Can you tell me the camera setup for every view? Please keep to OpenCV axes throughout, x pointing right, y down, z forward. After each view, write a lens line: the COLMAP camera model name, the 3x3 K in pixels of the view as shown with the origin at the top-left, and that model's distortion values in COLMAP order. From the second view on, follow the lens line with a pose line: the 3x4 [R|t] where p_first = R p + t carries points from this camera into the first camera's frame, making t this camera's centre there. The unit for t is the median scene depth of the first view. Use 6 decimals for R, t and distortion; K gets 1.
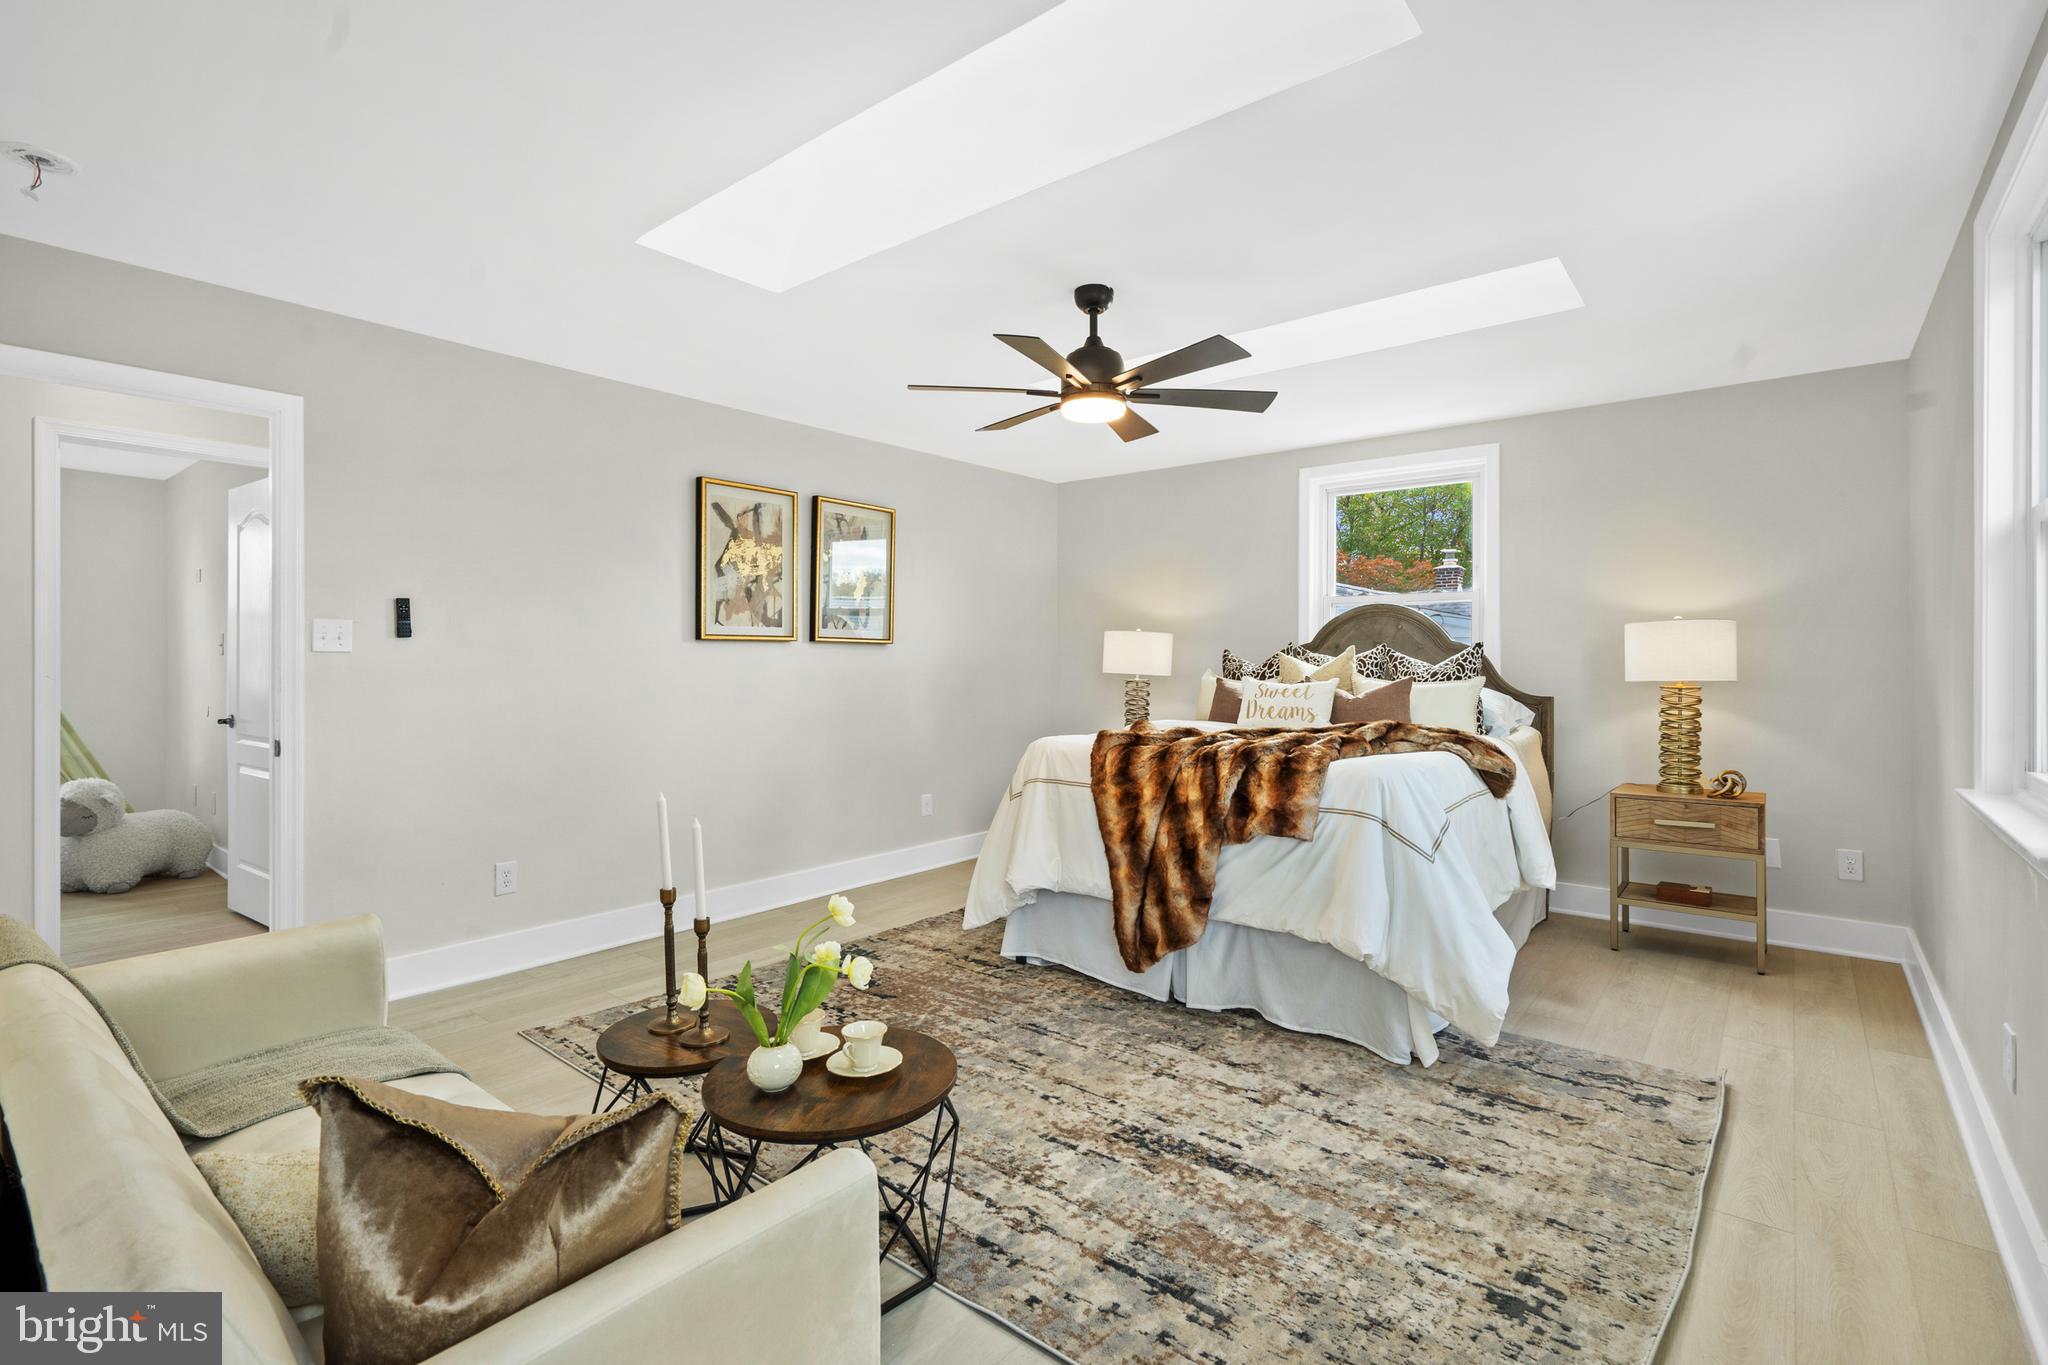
lens RADIAL K [[952.5, 0, 1024.1], [0, 952.5, 664.5], [0, 0, 1]] dist [-0.000021, 0.000026]
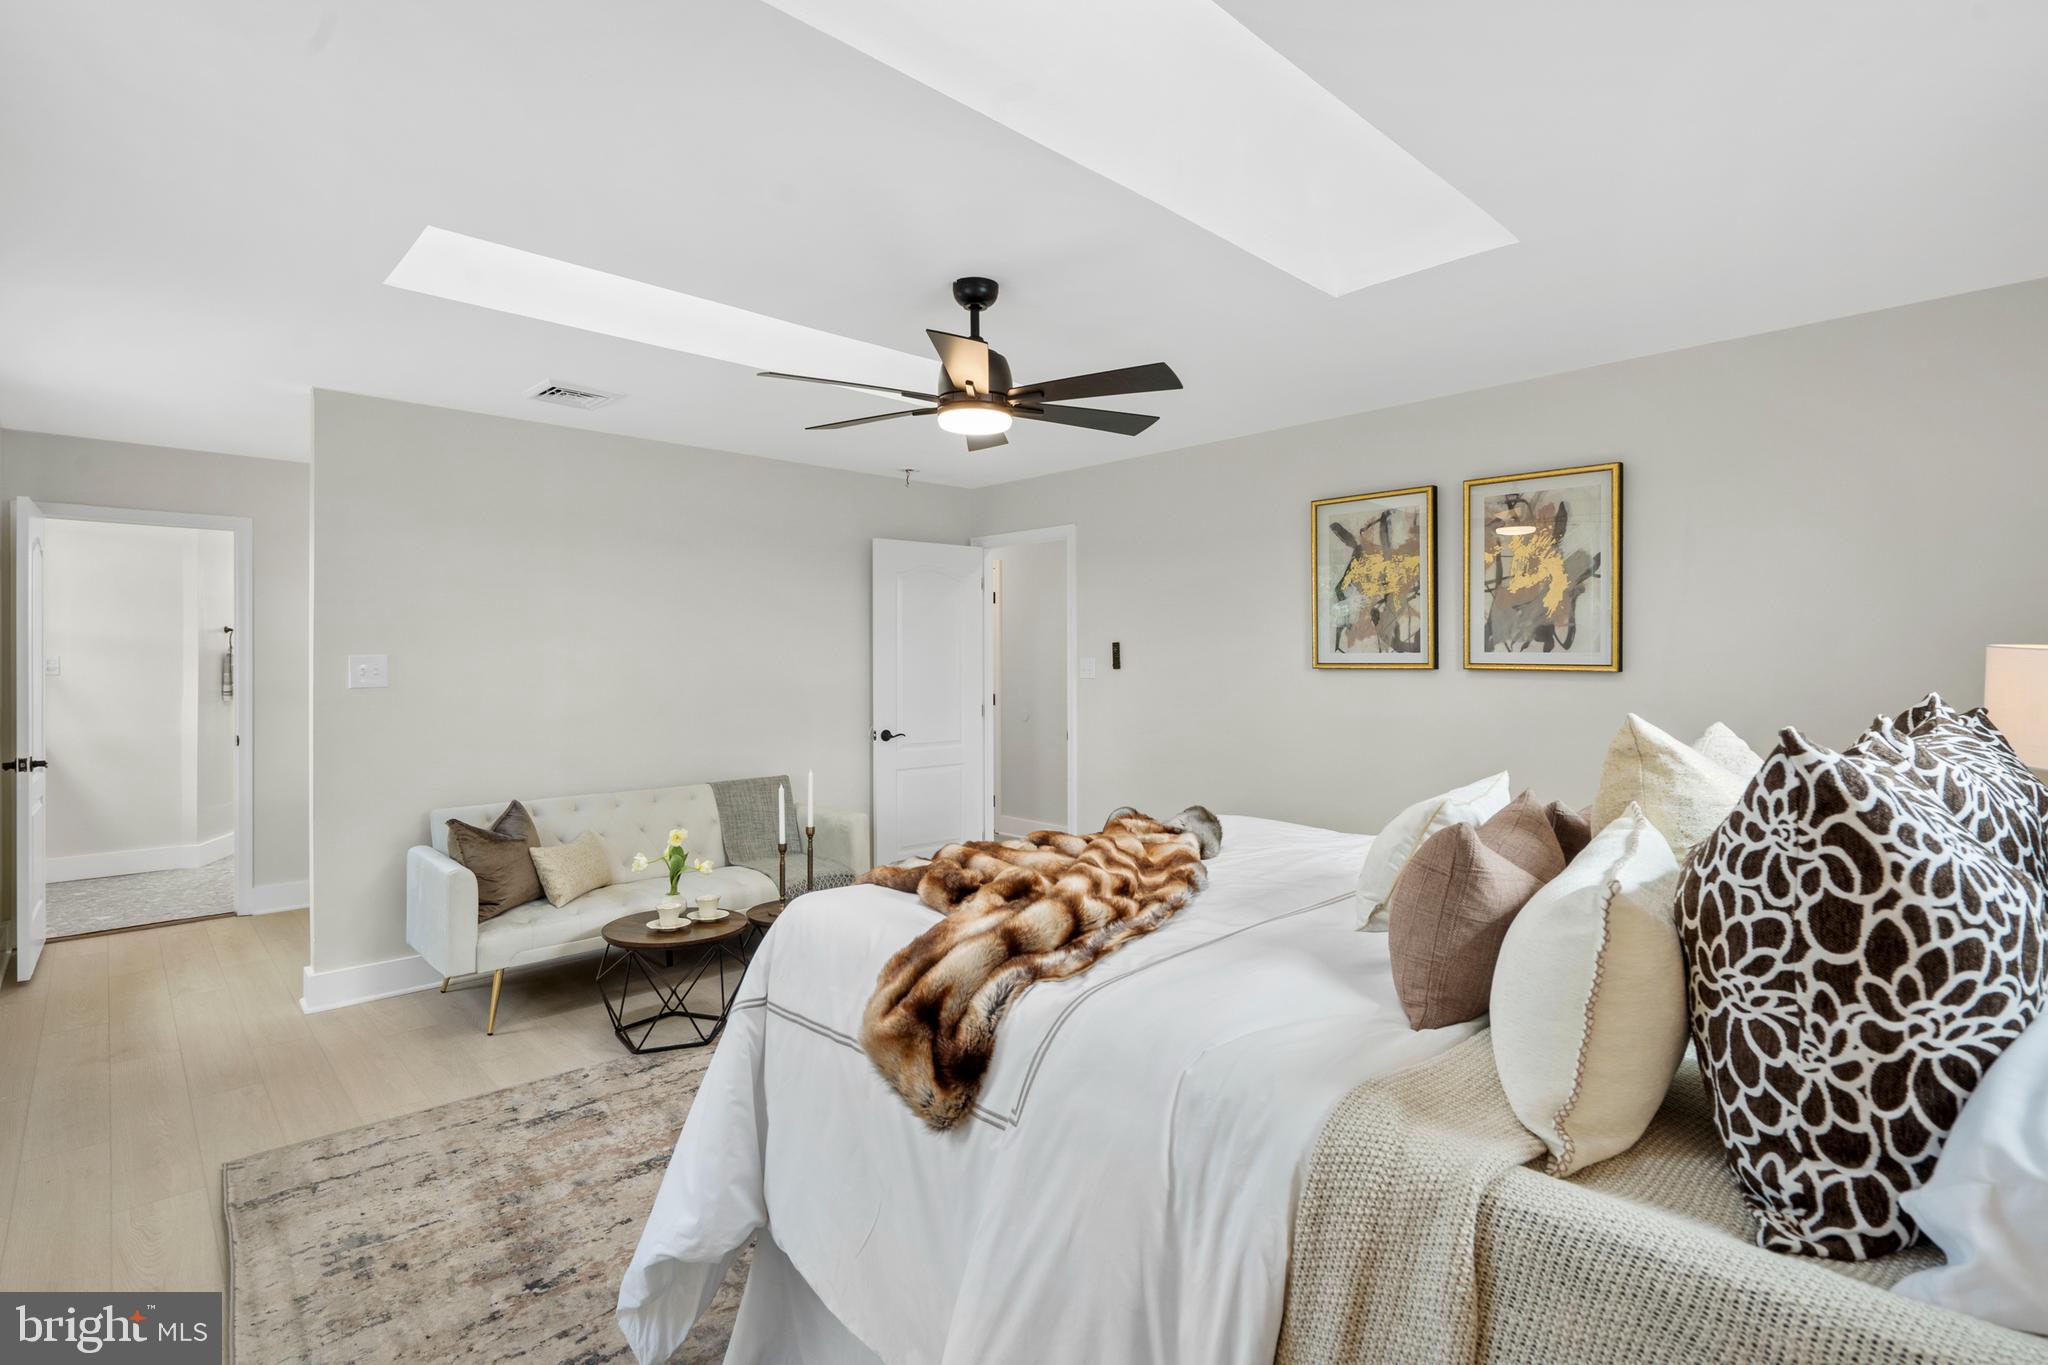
lens RADIAL K [[952.5, 0, 1024.1], [0, 952.5, 664.5], [0, 0, 1]] dist [-0.000021, 0.000026]
pose [[-0.124523, 0.012859, -0.992133, 0.849718], [0.001222, 0.999917, 0.012807, -0.054733], [0.992216, 0.000383, -0.124528, 1.052323]]
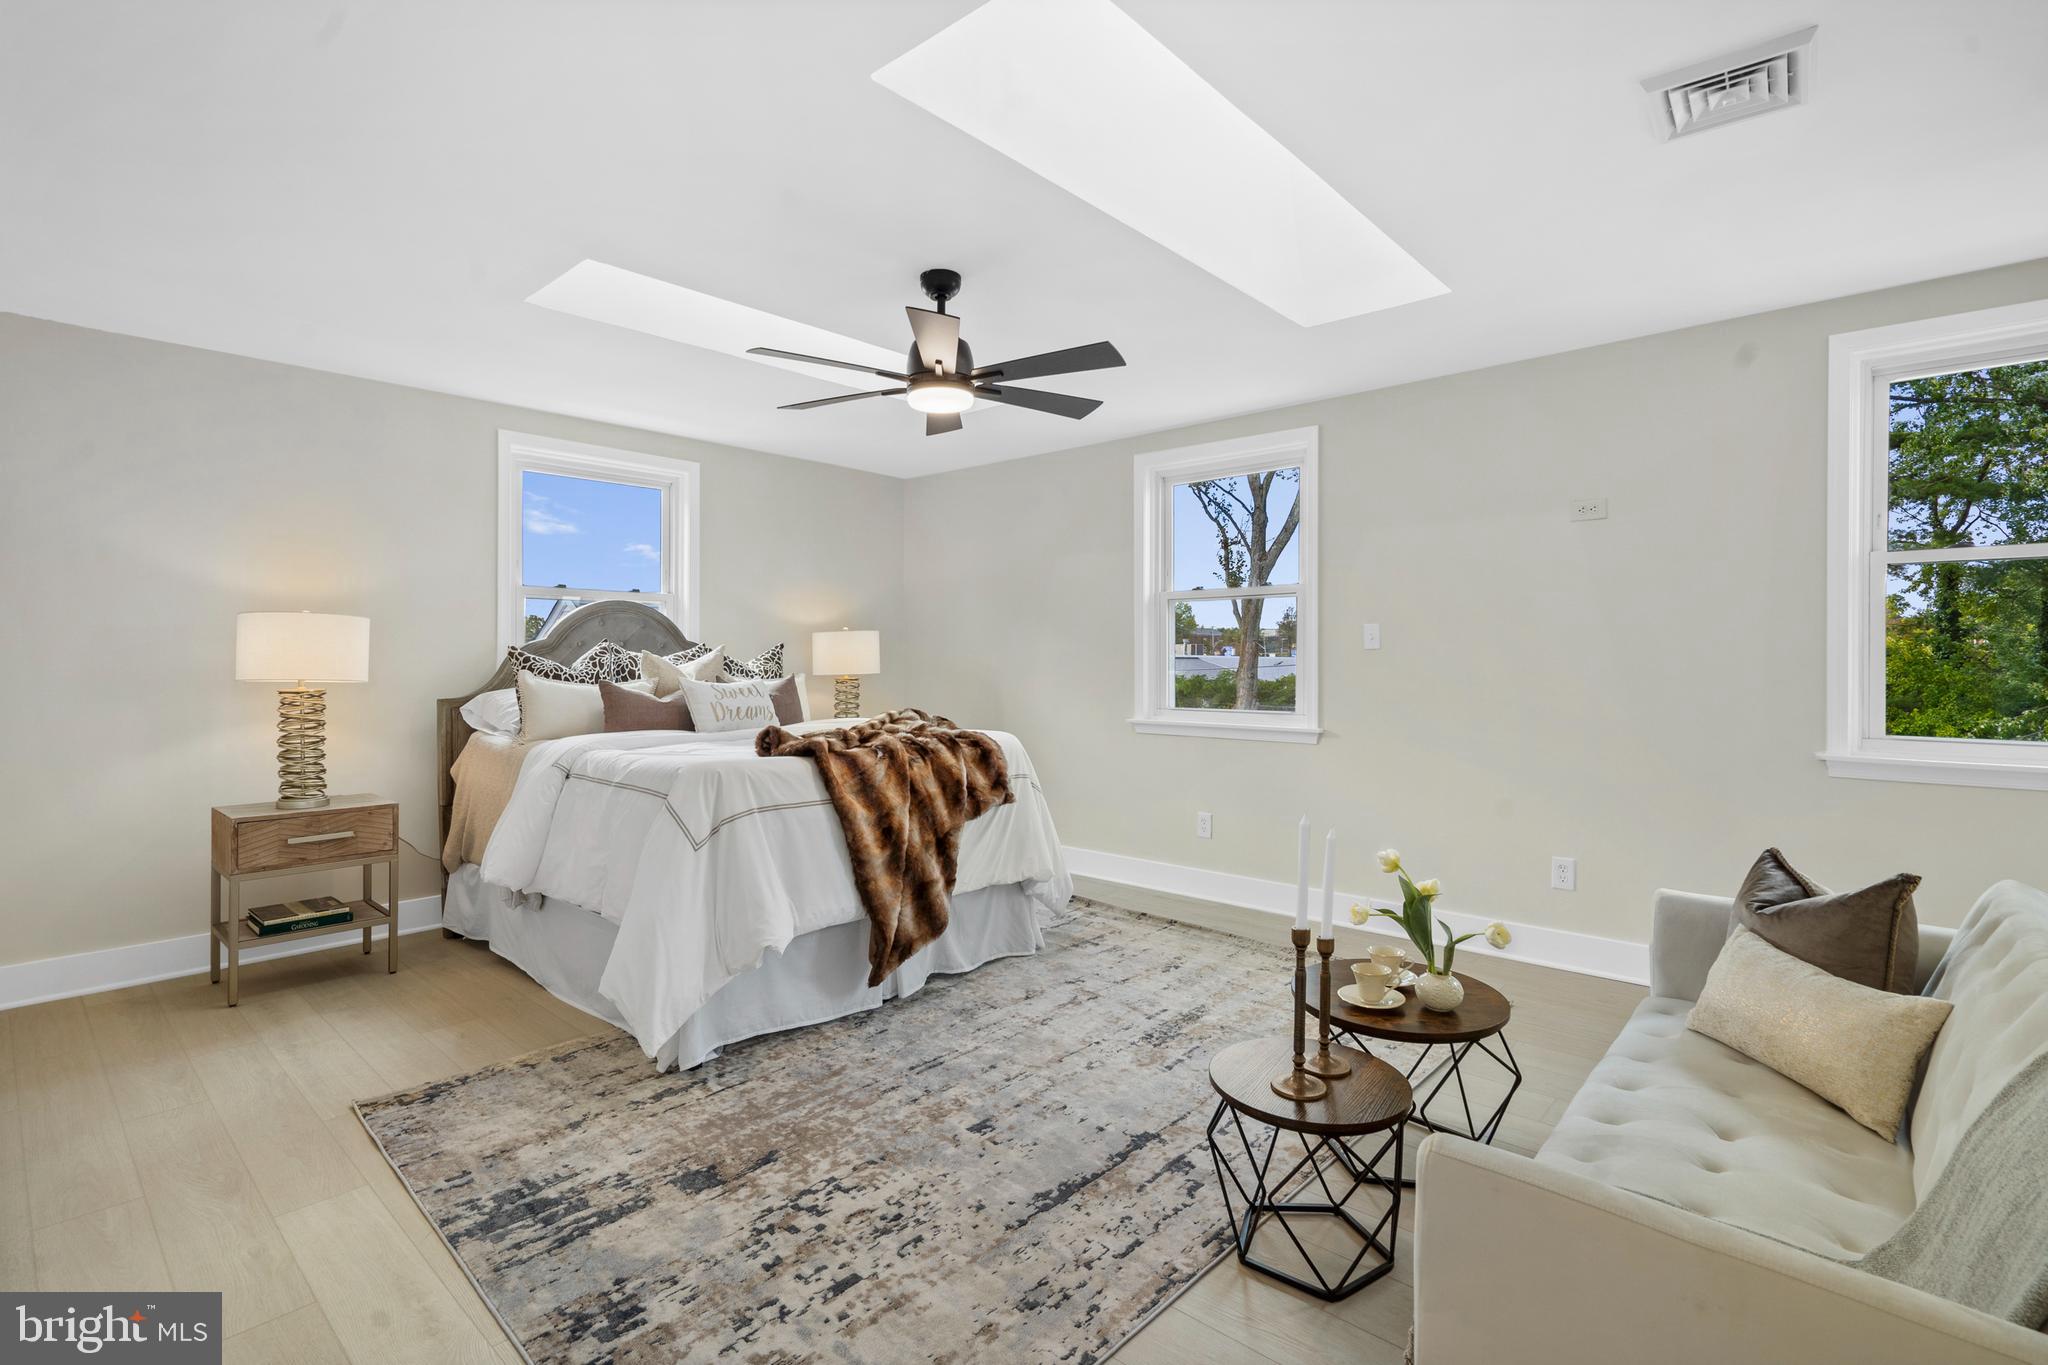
lens RADIAL K [[944.3, 0, 1011.7], [0, 944.3, 678.4], [0, 0, 1]] dist [0.000646, 0.000196]
pose [[0.055083, -0.015661, 0.998359, -0.783093], [0.005698, 0.999866, 0.015371, 0.001996], [-0.998466, 0.004842, 0.055165, 0.781280]]
